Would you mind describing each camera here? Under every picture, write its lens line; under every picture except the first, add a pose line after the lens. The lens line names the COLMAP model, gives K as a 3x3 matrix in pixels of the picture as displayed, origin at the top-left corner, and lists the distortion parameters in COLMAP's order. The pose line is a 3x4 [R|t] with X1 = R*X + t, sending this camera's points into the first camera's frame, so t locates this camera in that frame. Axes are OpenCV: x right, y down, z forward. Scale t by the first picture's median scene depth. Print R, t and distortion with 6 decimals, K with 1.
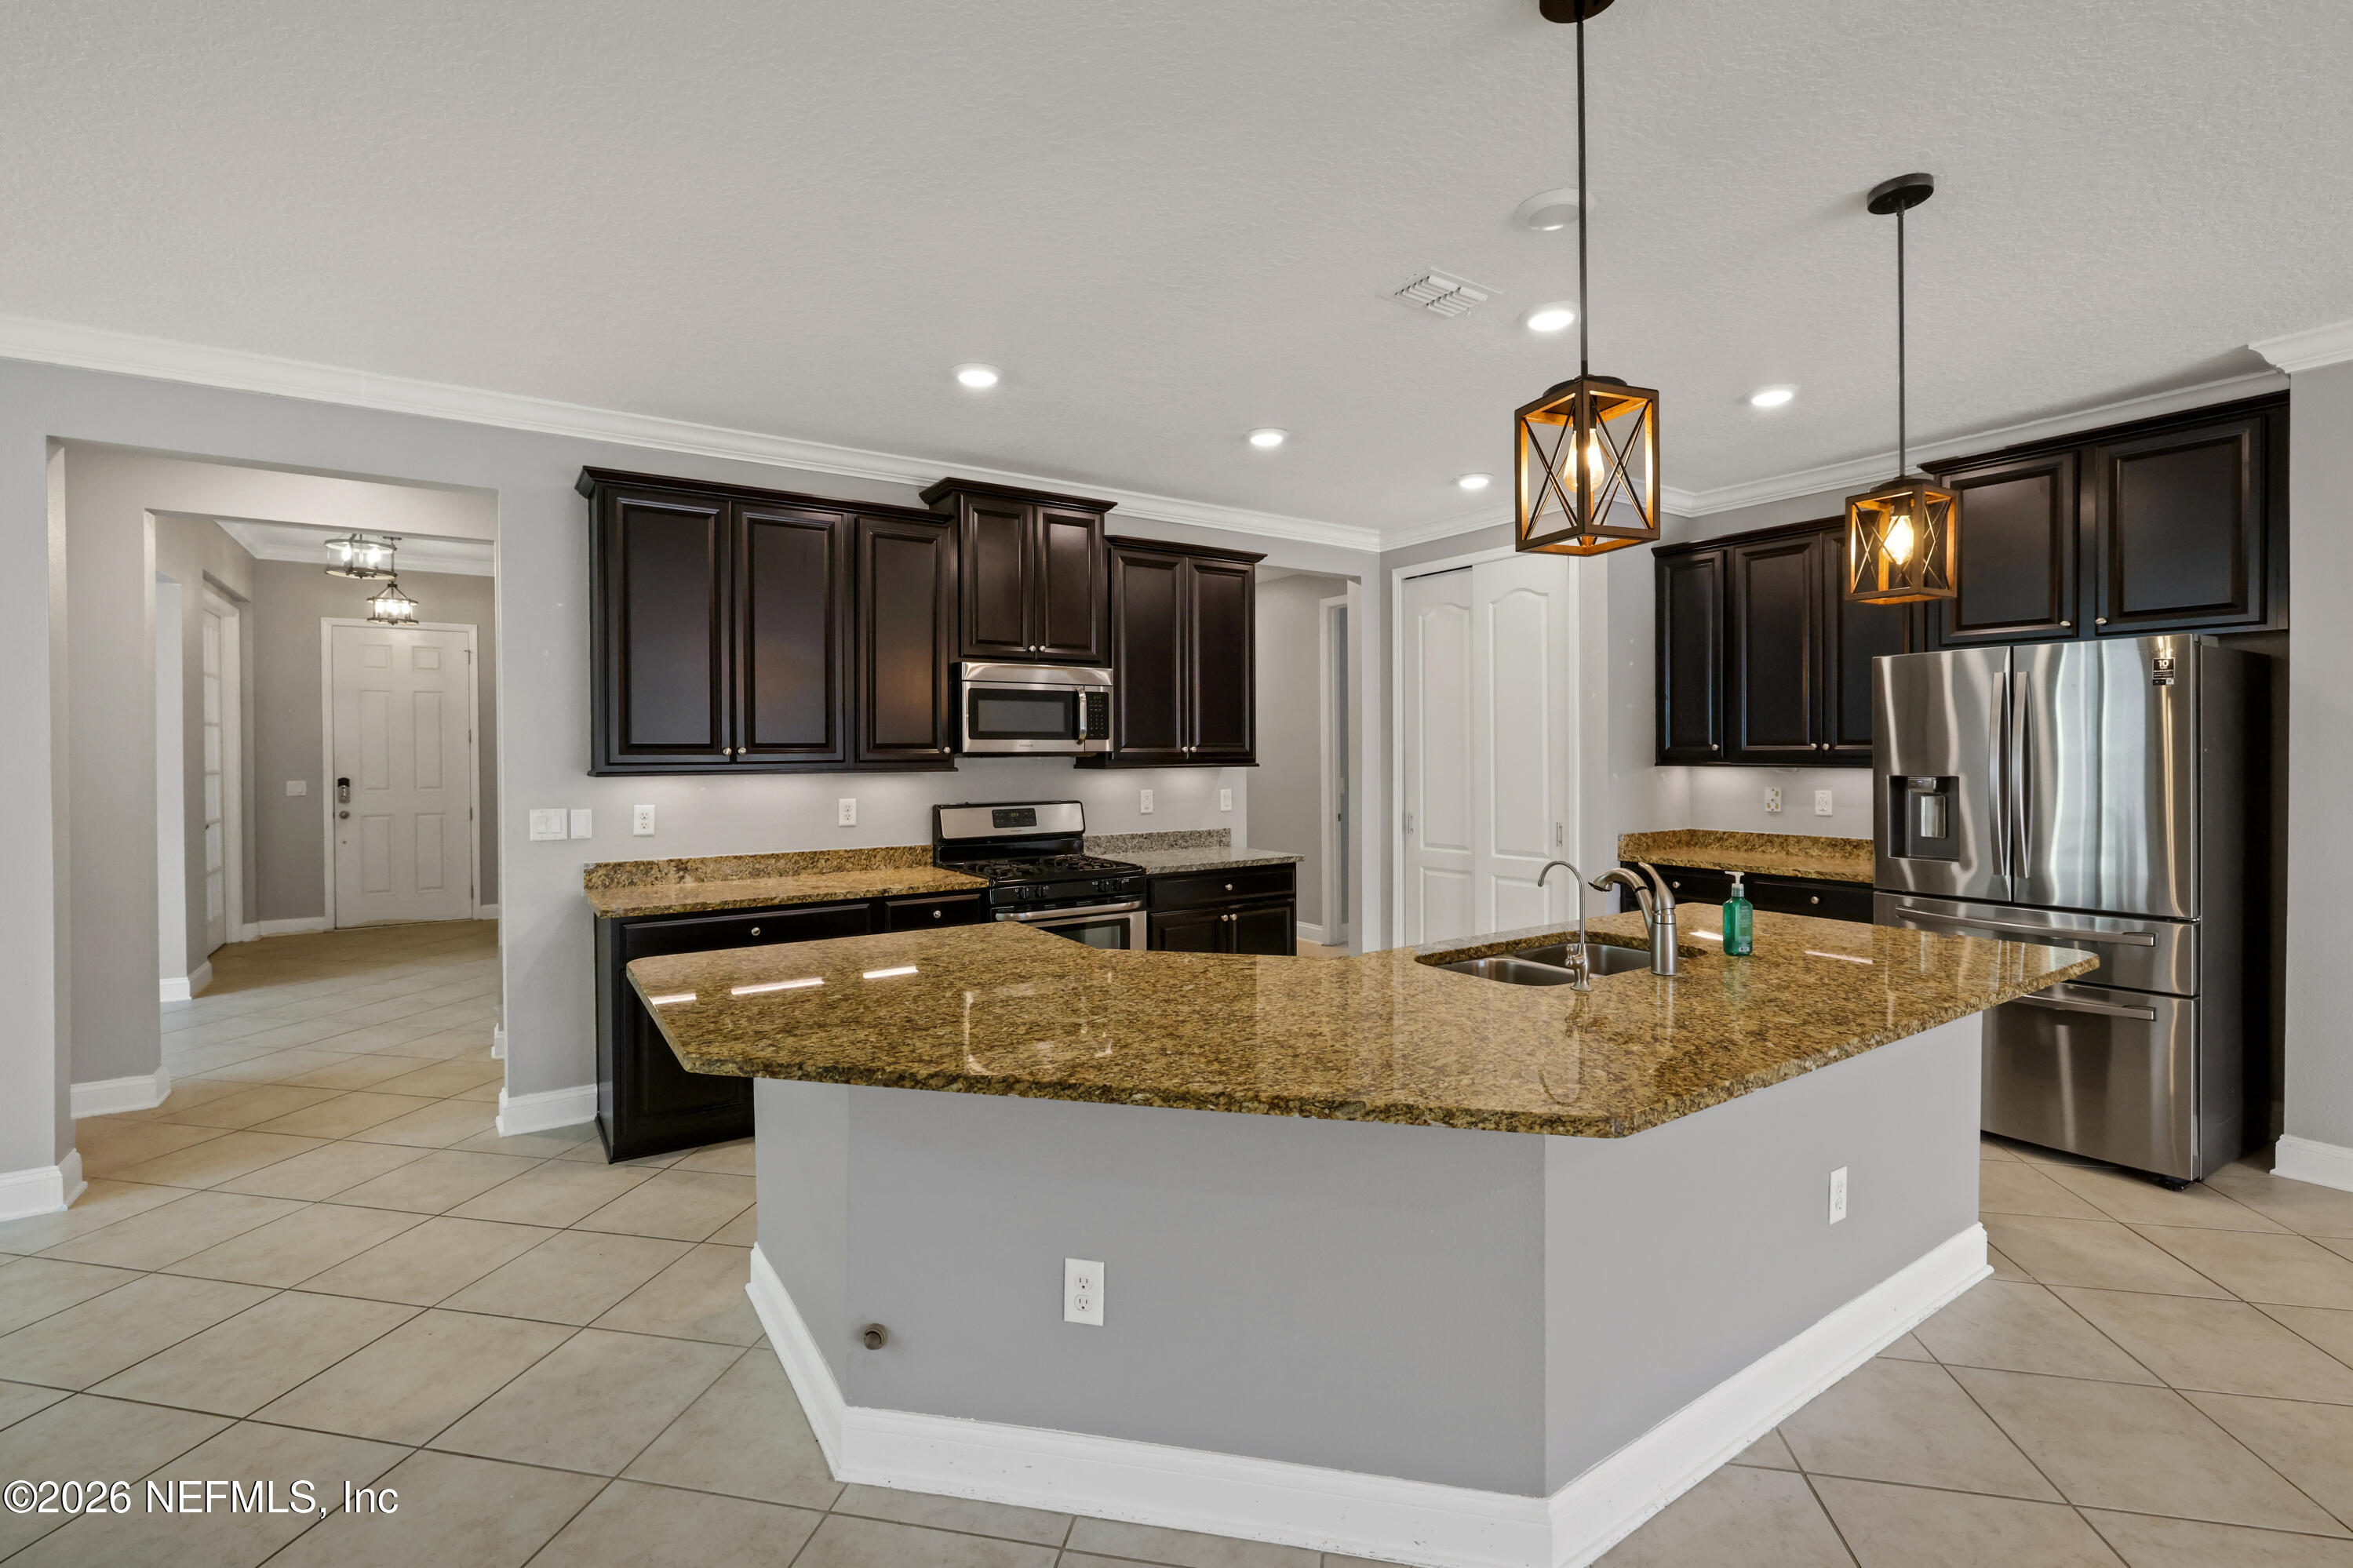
lens RADIAL K [[1048.2, 0, 1175.5], [0, 1048.2, 761.3], [0, 0, 1]] dist [-0.008288, 0.000675]
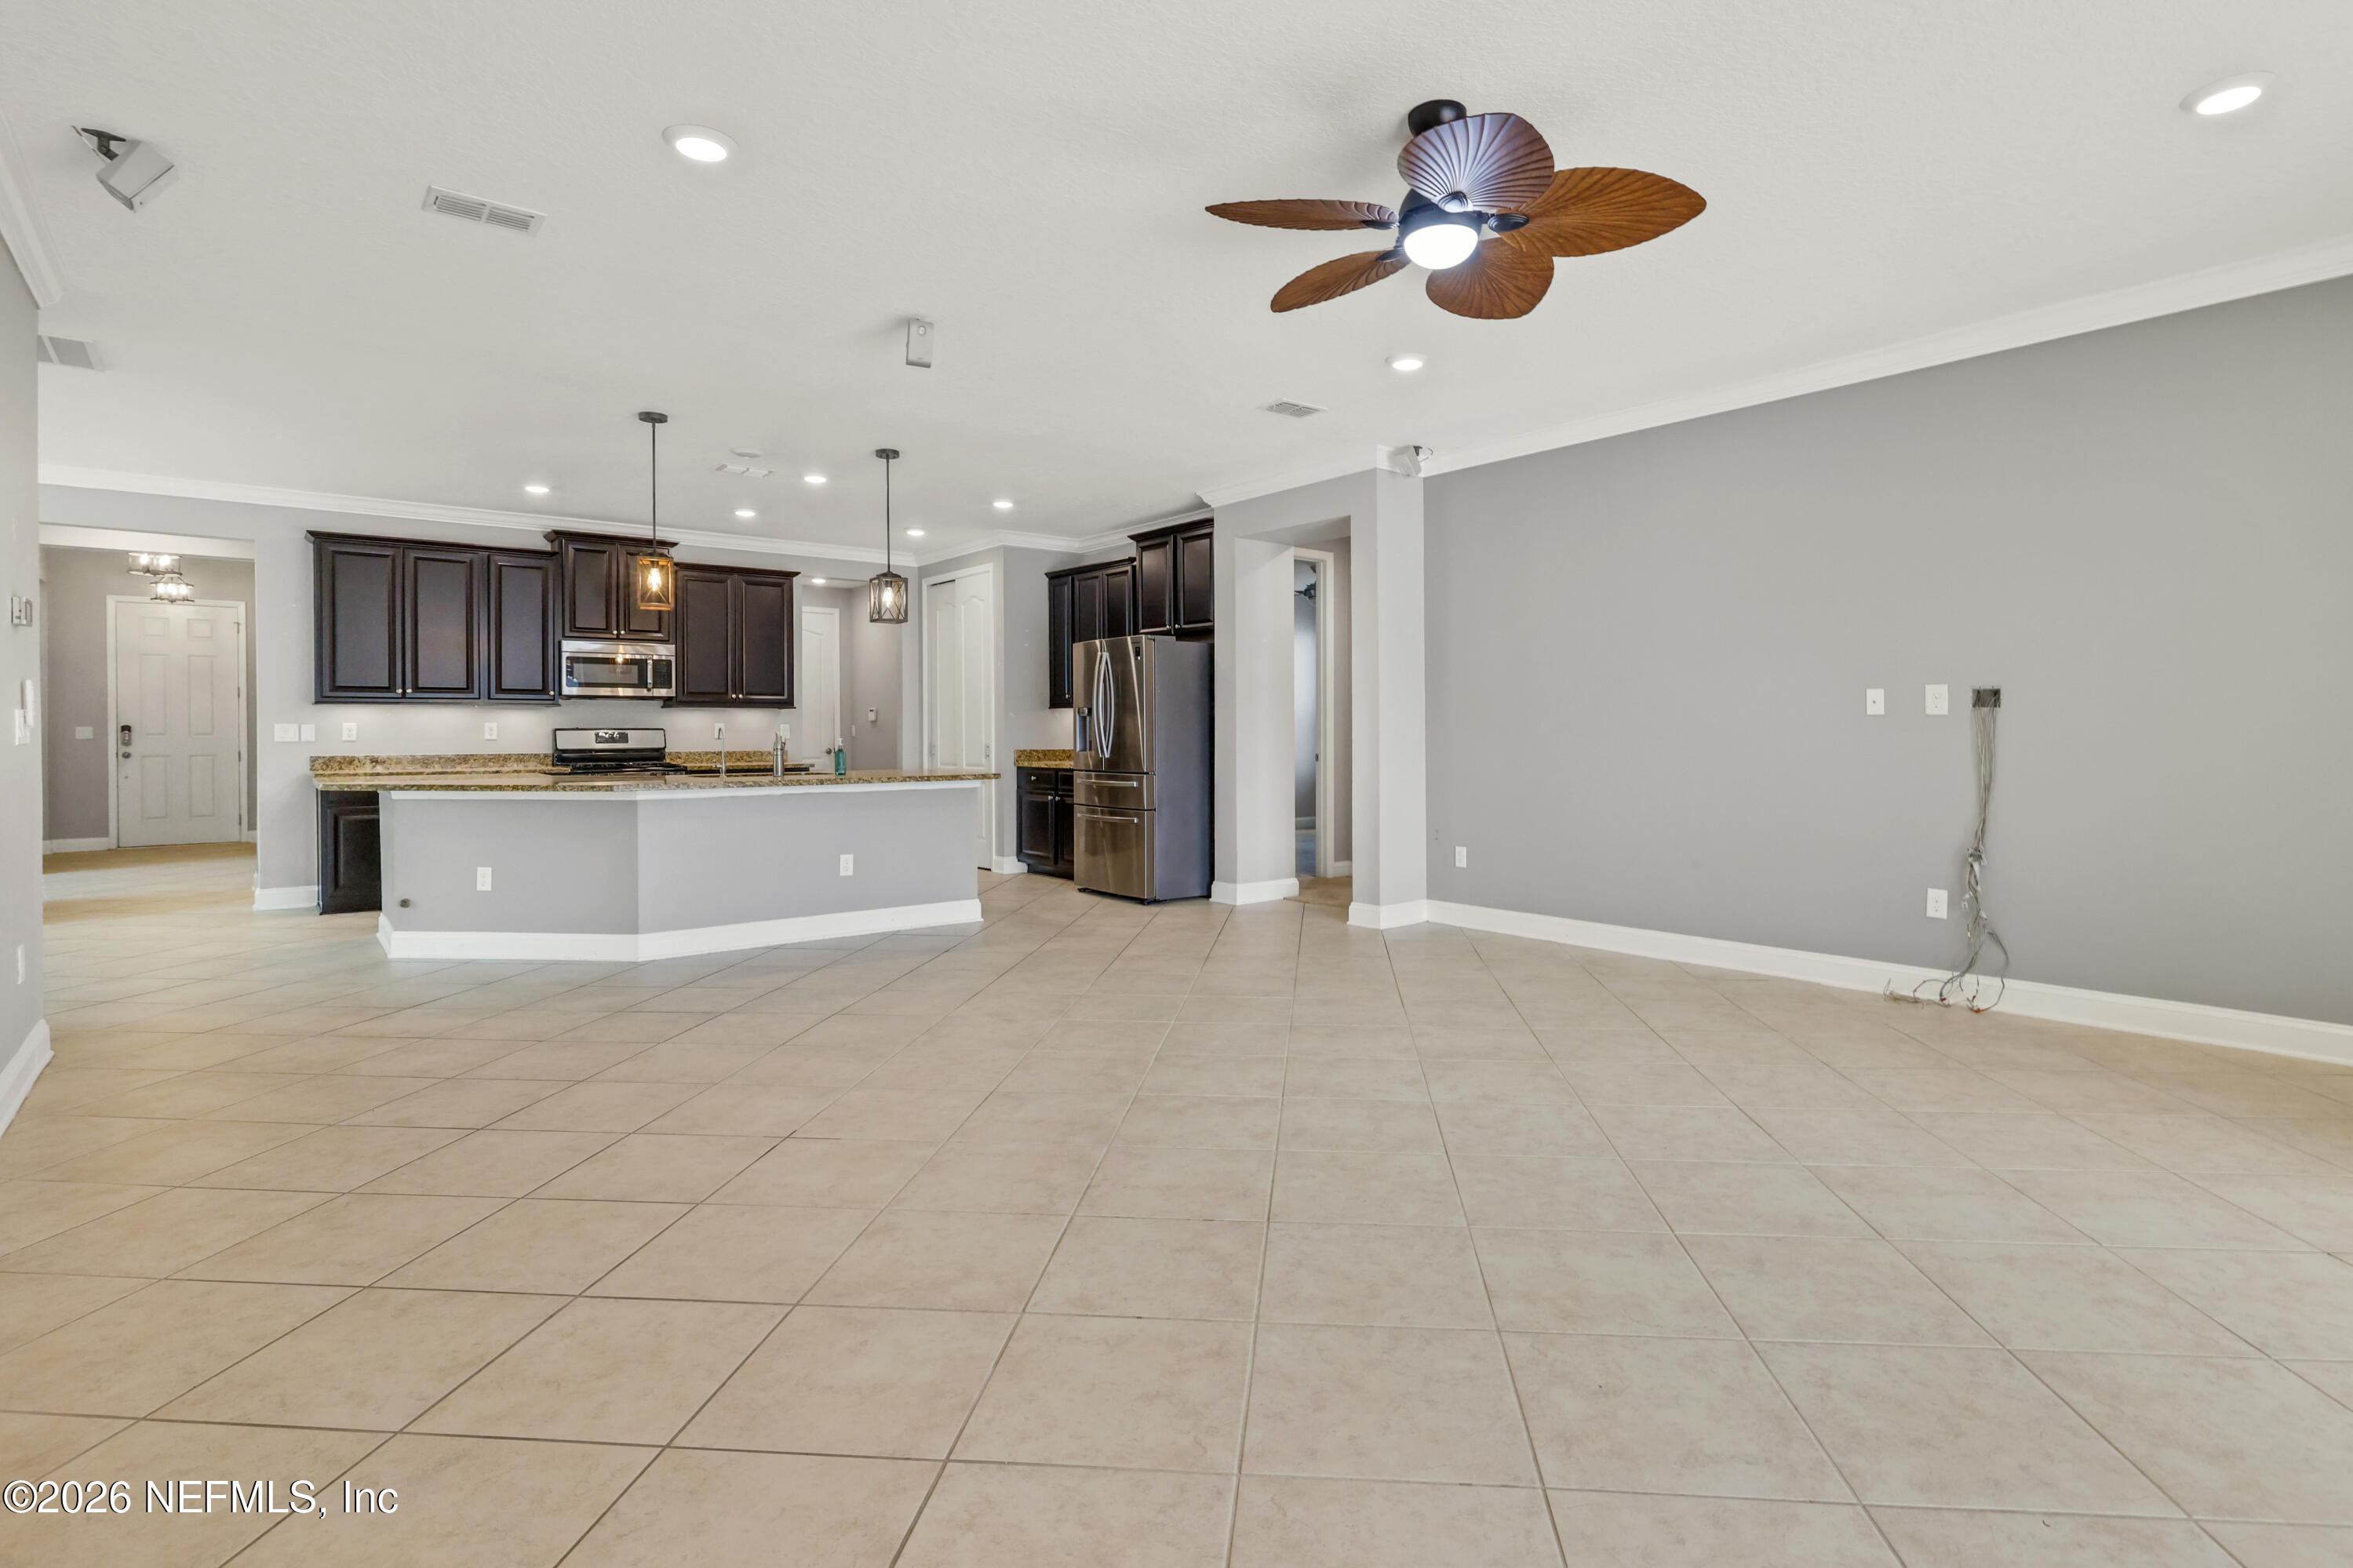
lens RADIAL K [[1148.8, 0, 1247.6], [0, 1148.8, 741.5], [0, 0, 1]] dist [-0.002753, -0.001811]
pose [[0.992084, 0.000445, 0.125573, 0.638019], [-0.000384, 1.000000, -0.000506, 0.065299], [-0.125573, 0.000454, 0.992084, -0.931361]]
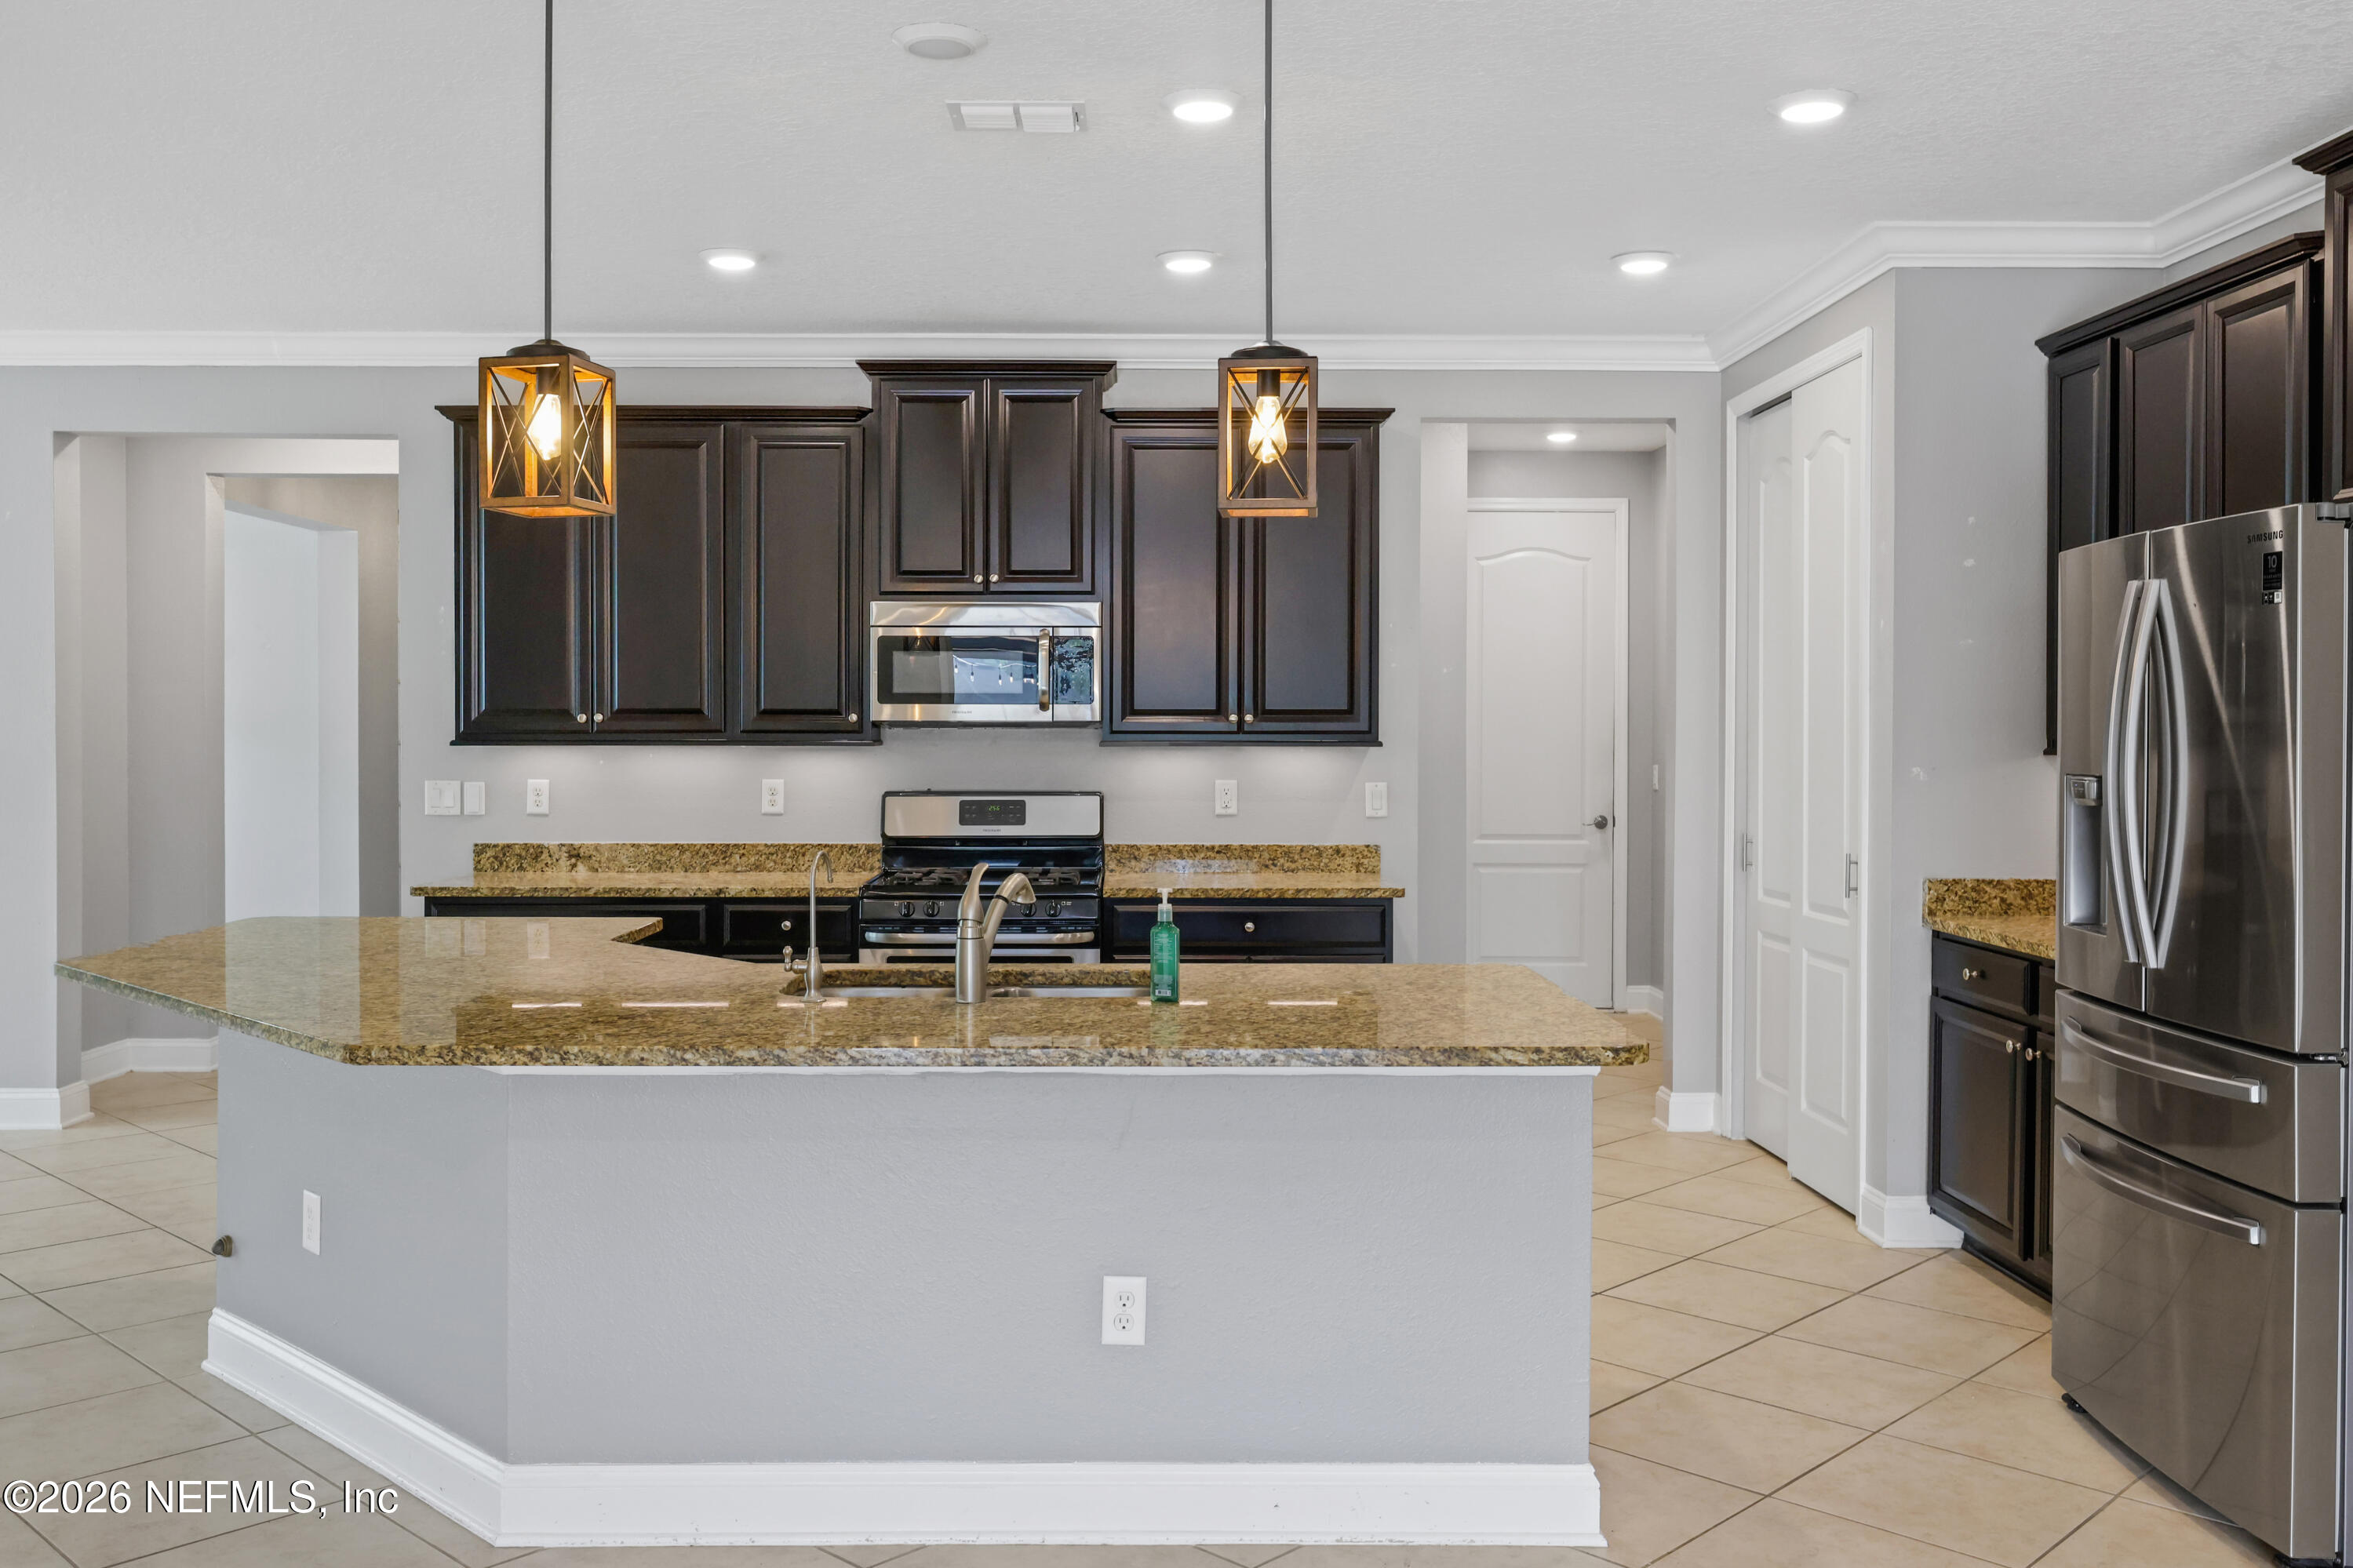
lens RADIAL K [[2003.4, 0, 1137.0], [0, 2003.4, 750.5], [0, 0, 1]] dist [-0.002756, -0.010993]
pose [[0.837214, 0.013592, -0.546707, 0.740437], [-0.010837, 0.999907, 0.008262, -0.001315], [0.546768, -0.000993, 0.837283, -0.109040]]
